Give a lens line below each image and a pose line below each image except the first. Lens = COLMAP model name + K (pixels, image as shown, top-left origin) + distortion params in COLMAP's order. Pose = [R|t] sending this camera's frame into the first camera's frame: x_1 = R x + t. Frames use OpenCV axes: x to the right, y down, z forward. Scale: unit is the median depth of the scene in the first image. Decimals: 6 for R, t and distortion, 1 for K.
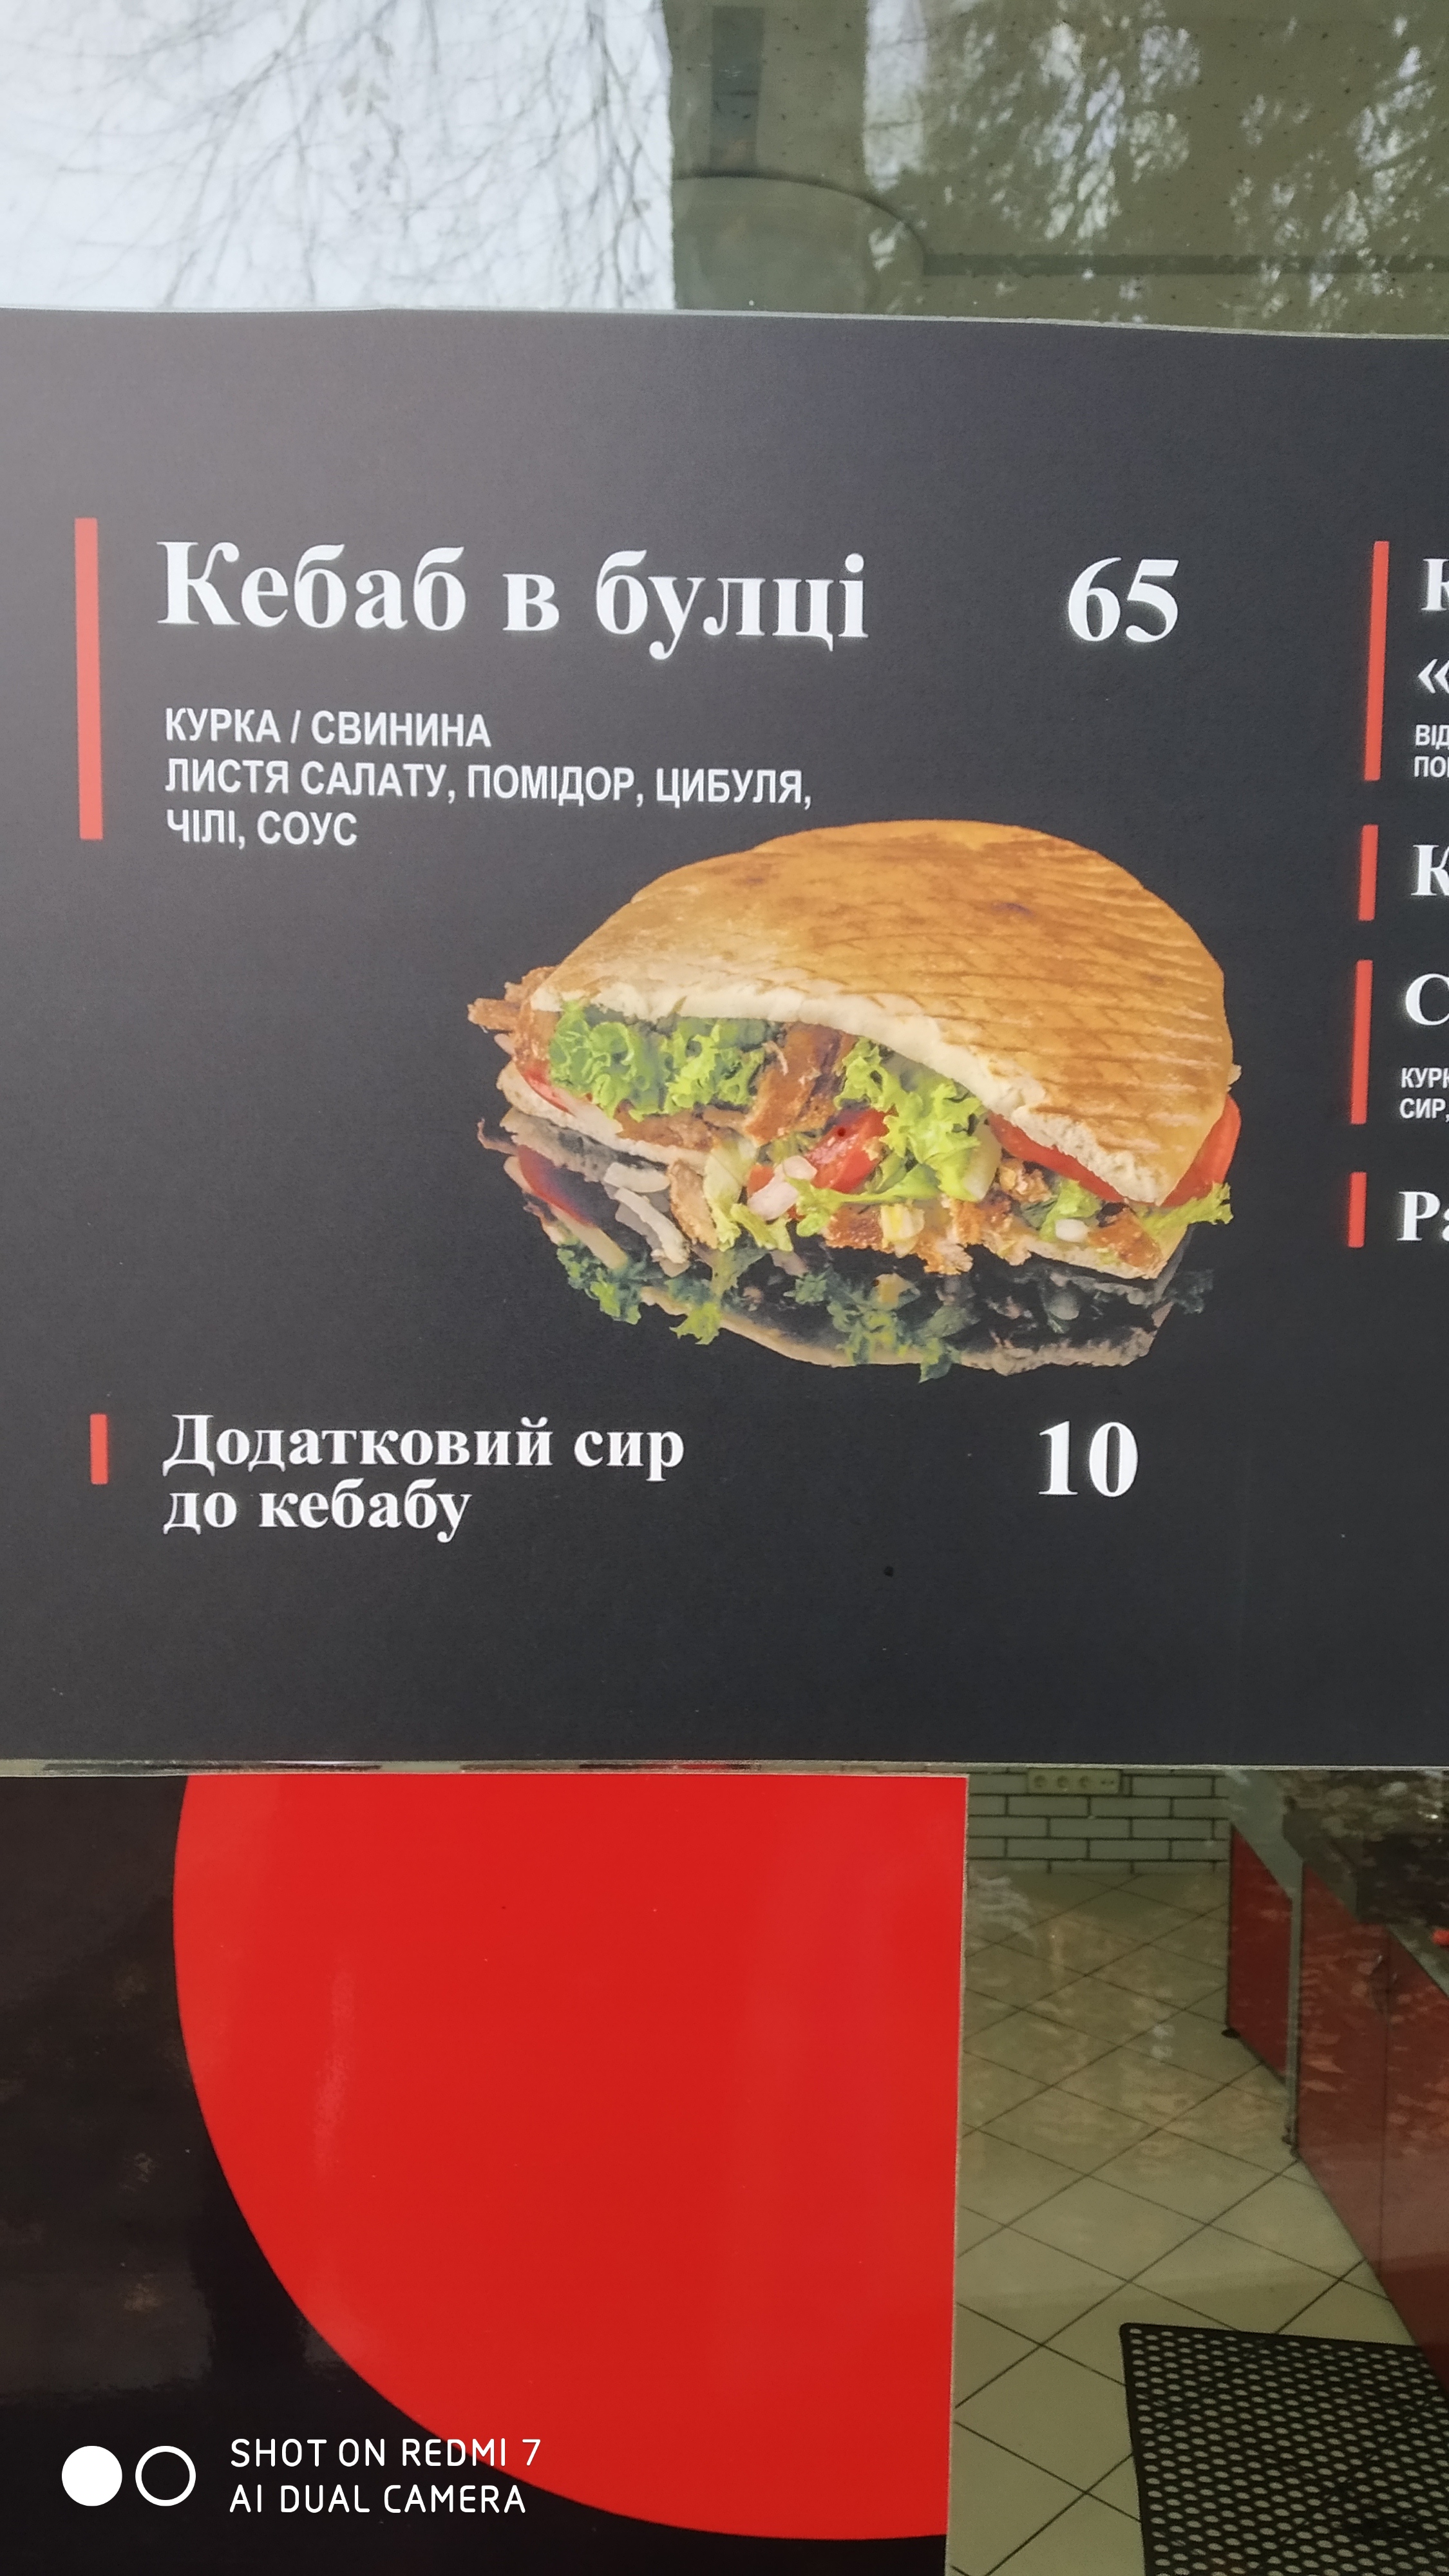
lens RADIAL K [[2087.0, 0, 724.5], [0, 2087.0, 1288.0], [0, 0, 1]] dist [0.004801, -0.000061]
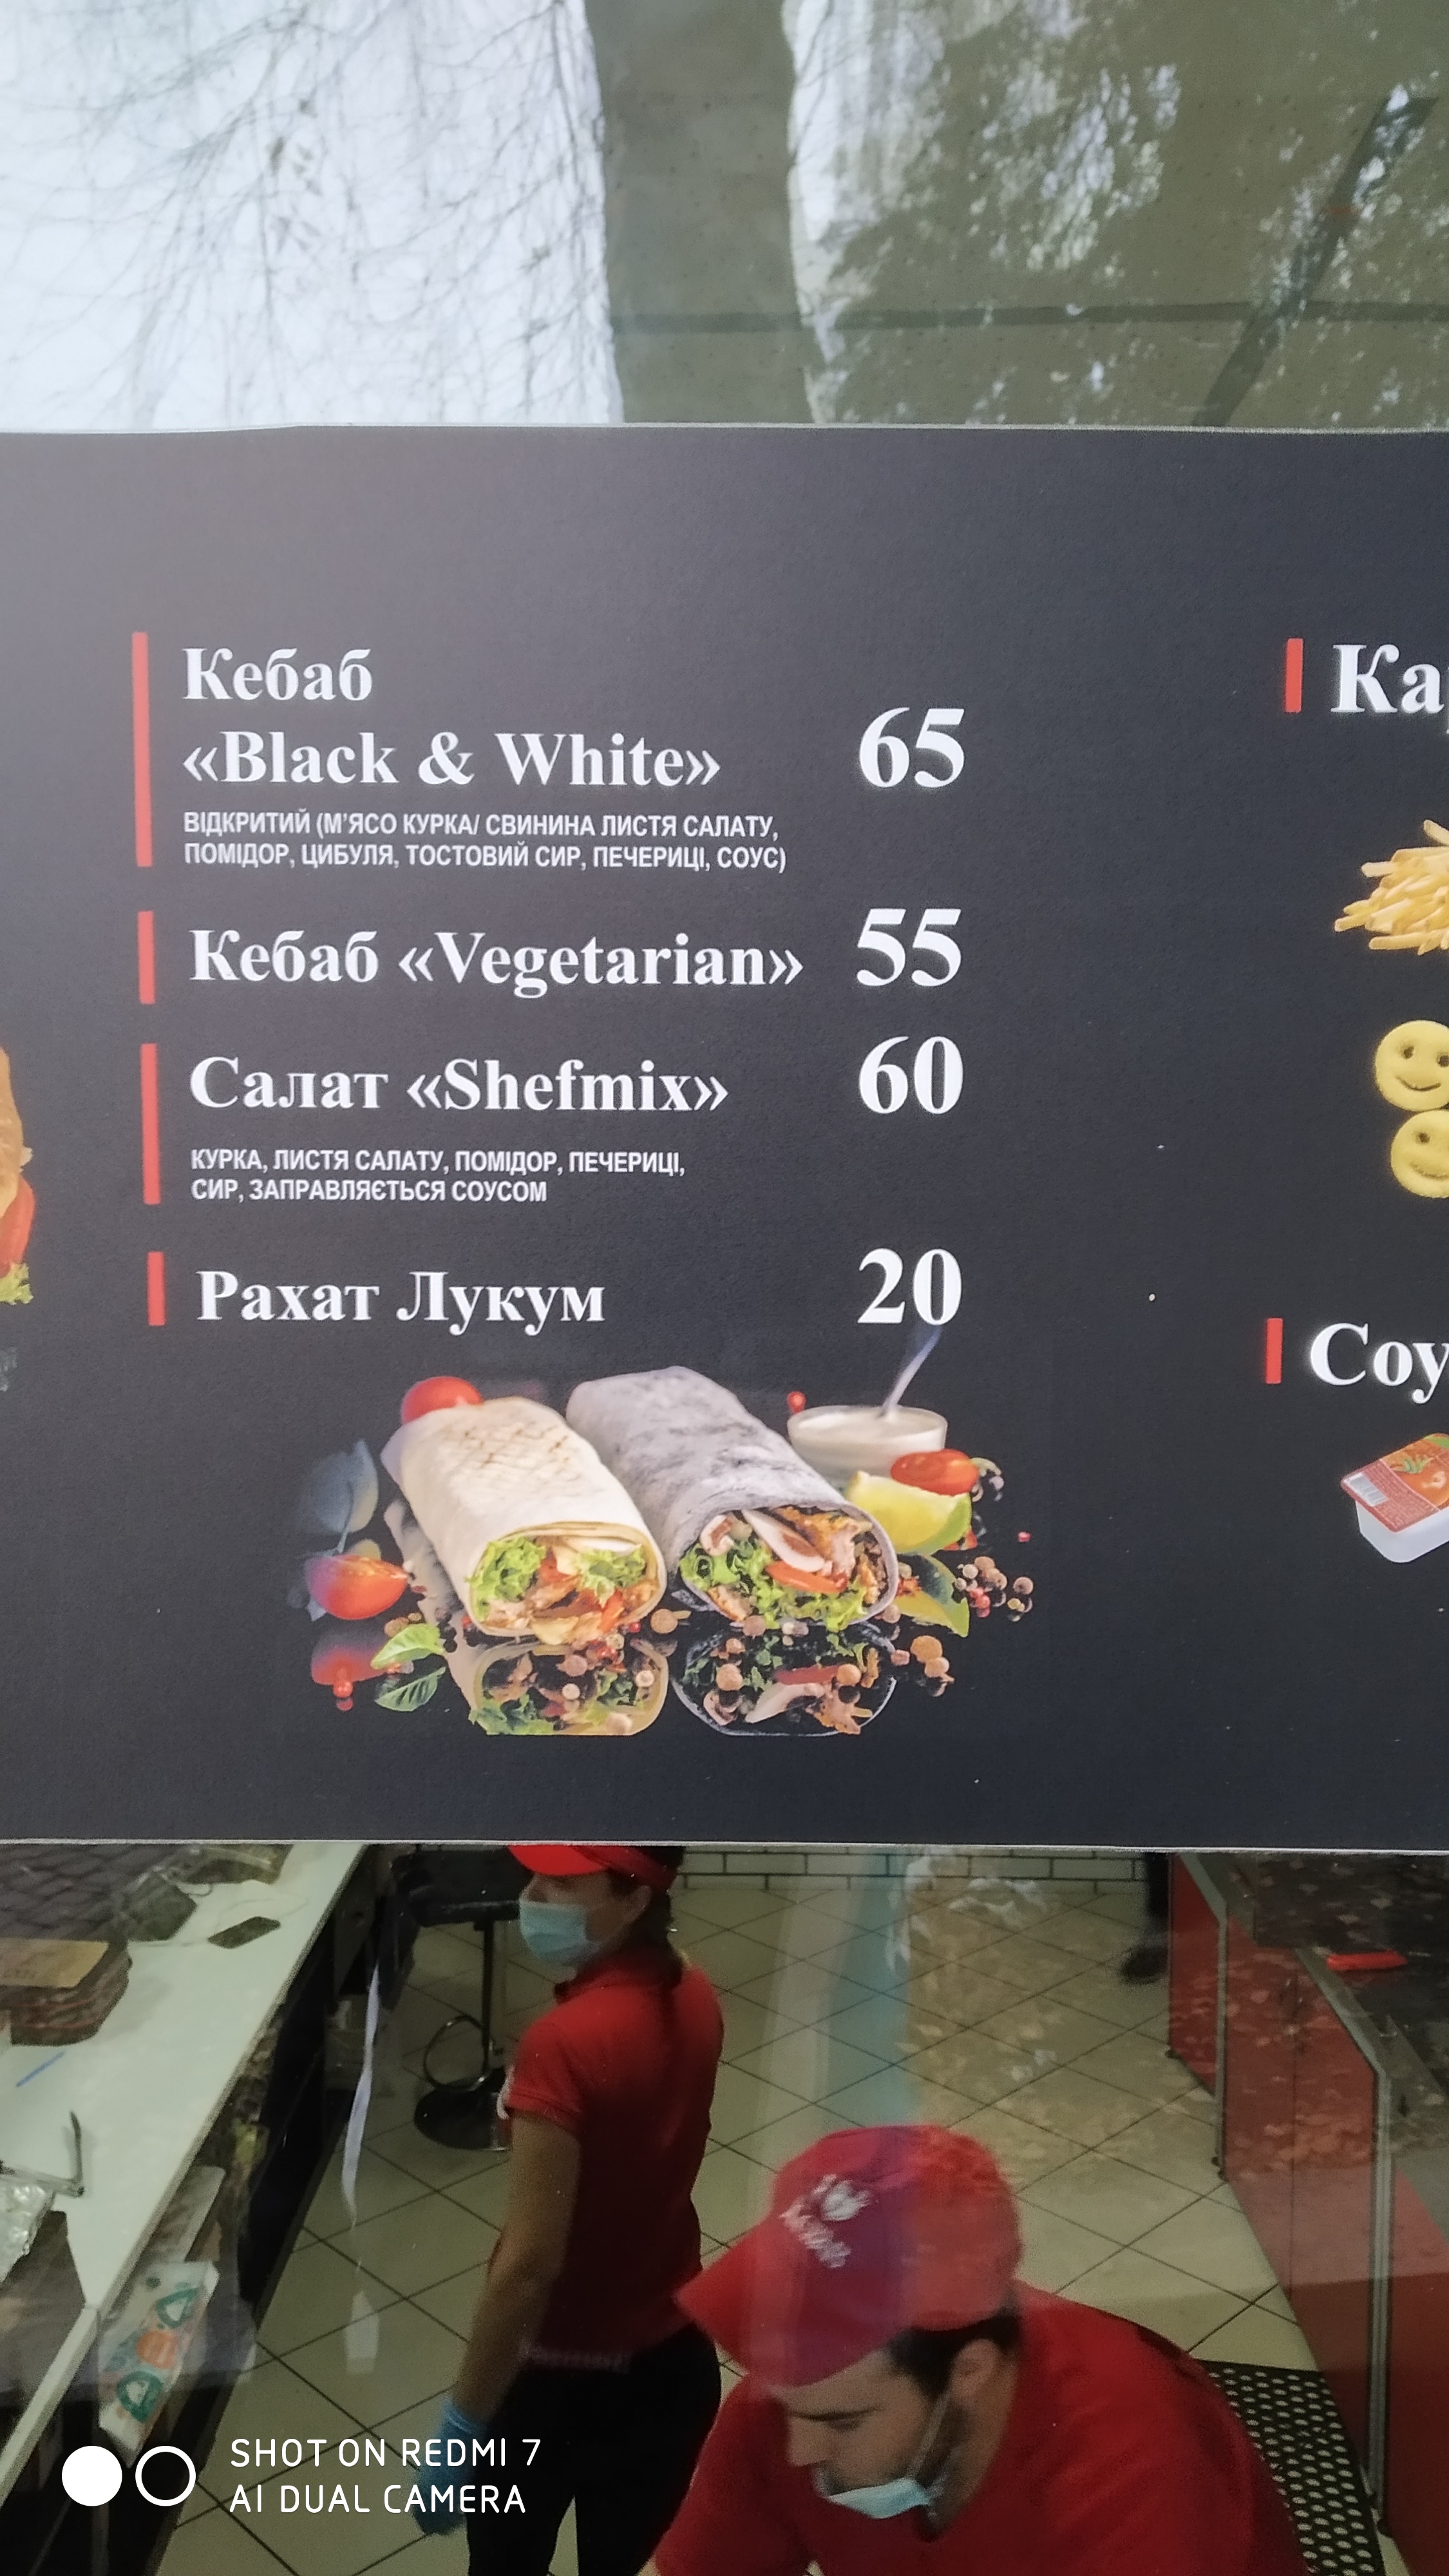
lens RADIAL K [[2064.0, 0, 724.5], [0, 2064.0, 1288.0], [0, 0, 1]] dist [0.003510, 0.001009]
pose [[0.999649, -0.001898, -0.026436, 0.603481], [0.001670, 0.999961, -0.008638, -0.028904], [0.026452, 0.008590, 0.999613, 0.007692]]
